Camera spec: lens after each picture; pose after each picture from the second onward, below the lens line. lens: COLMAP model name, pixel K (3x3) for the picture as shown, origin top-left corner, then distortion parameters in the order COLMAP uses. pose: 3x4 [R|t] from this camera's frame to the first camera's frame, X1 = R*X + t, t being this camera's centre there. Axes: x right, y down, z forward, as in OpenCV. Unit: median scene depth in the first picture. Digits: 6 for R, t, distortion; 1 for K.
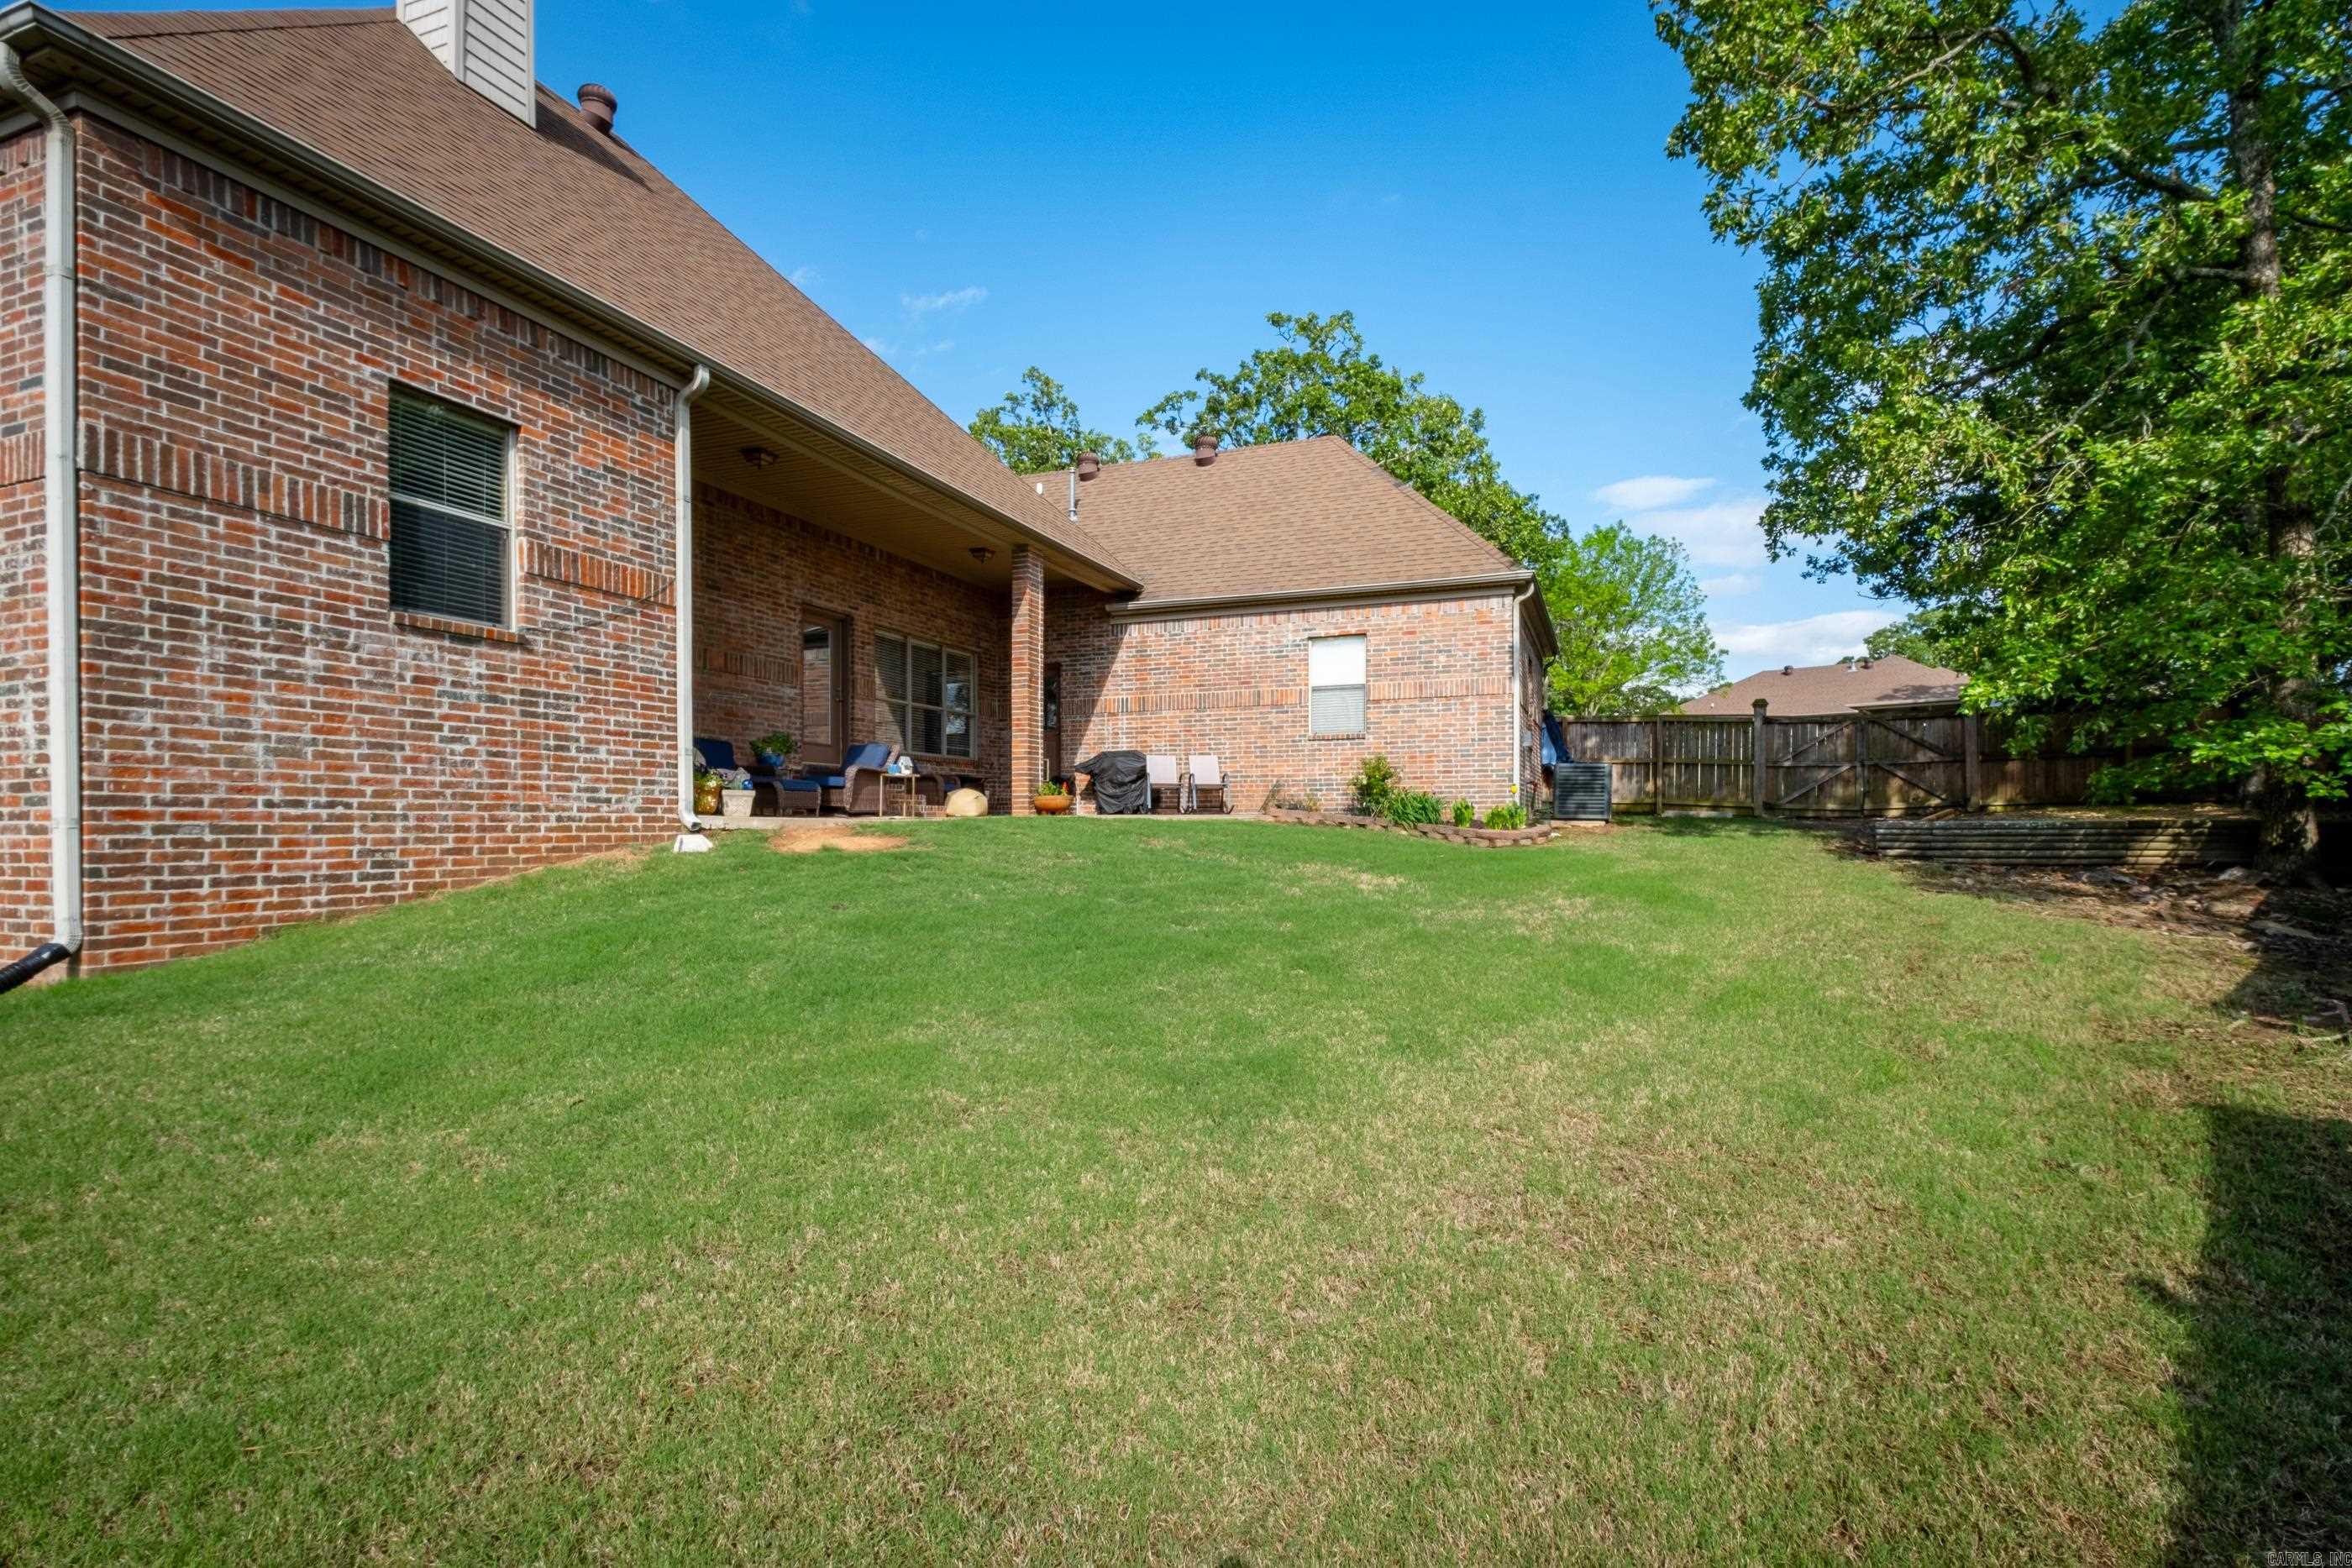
lens RADIAL K [[1073.1, 0, 1175.3], [0, 1073.1, 825.2], [0, 0, 1]] dist [-0.001361, 0.000117]
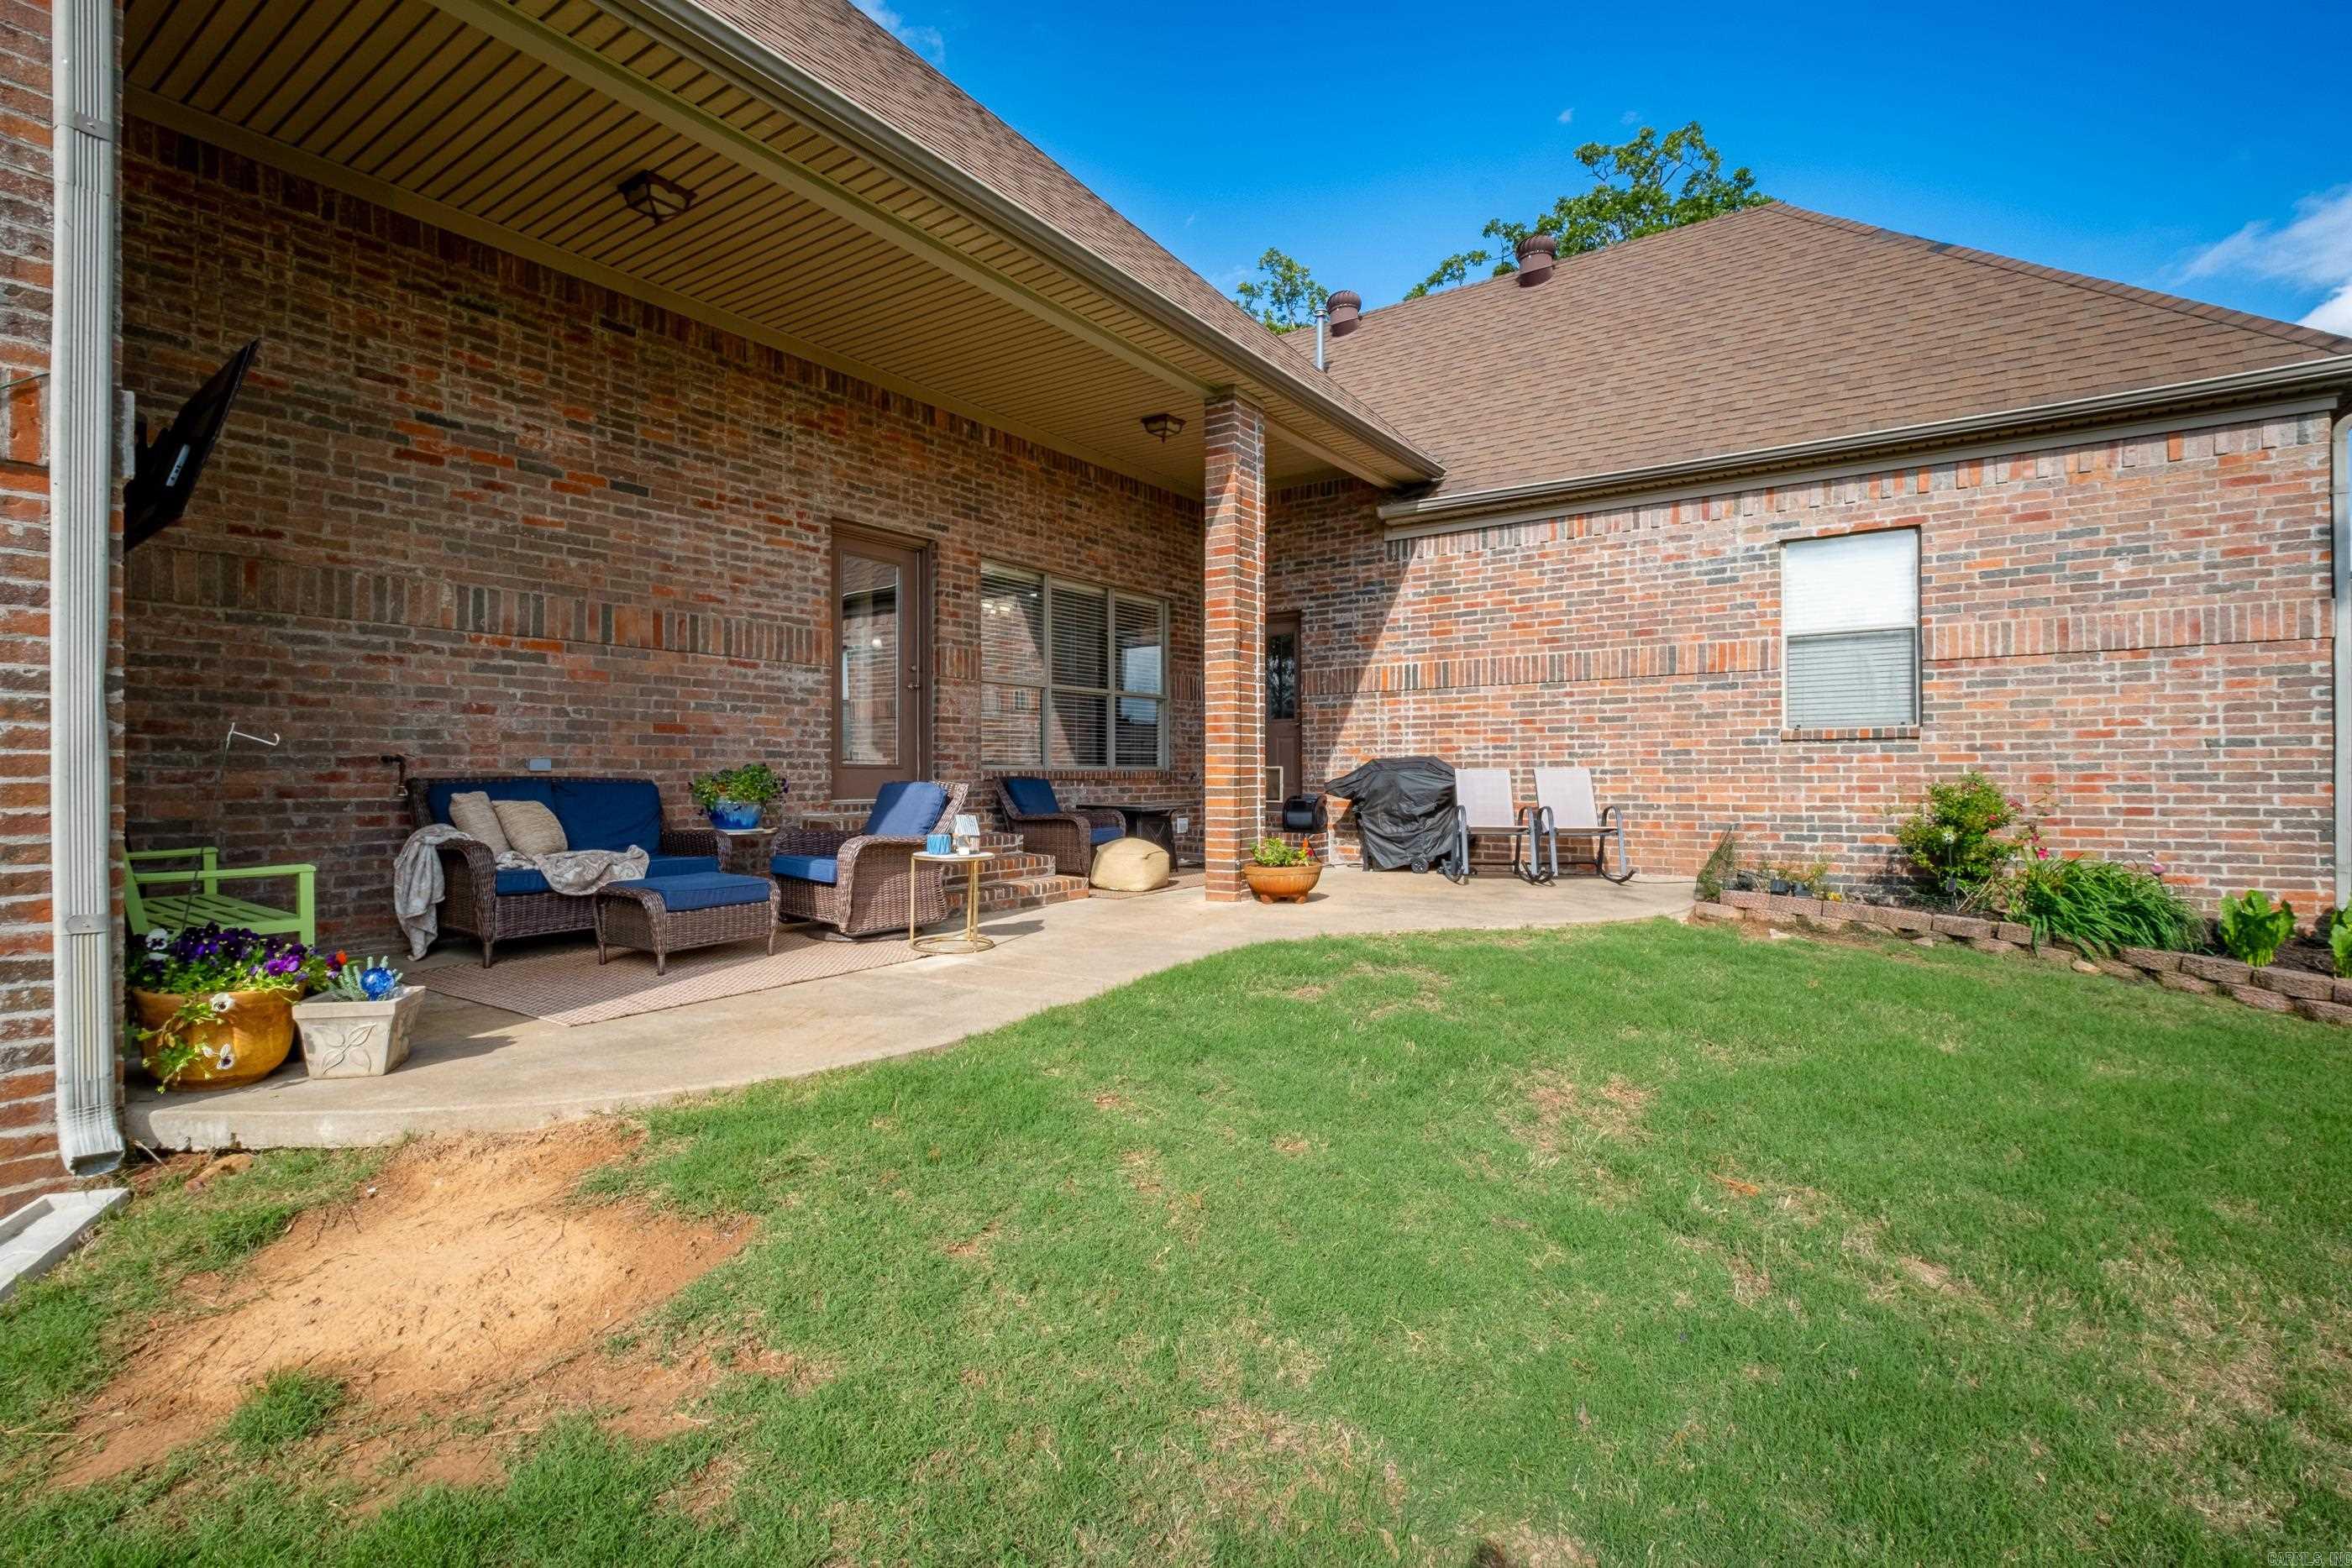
lens RADIAL K [[1058.3, 0, 1161.5], [0, 1058.3, 771.2], [0, 0, 1]] dist [-0.002392, 0.000245]
pose [[0.969598, -0.002303, -0.244693, -0.041914], [0.001215, 0.999989, -0.004598, -0.064764], [0.244701, 0.004161, 0.969590, 0.451389]]
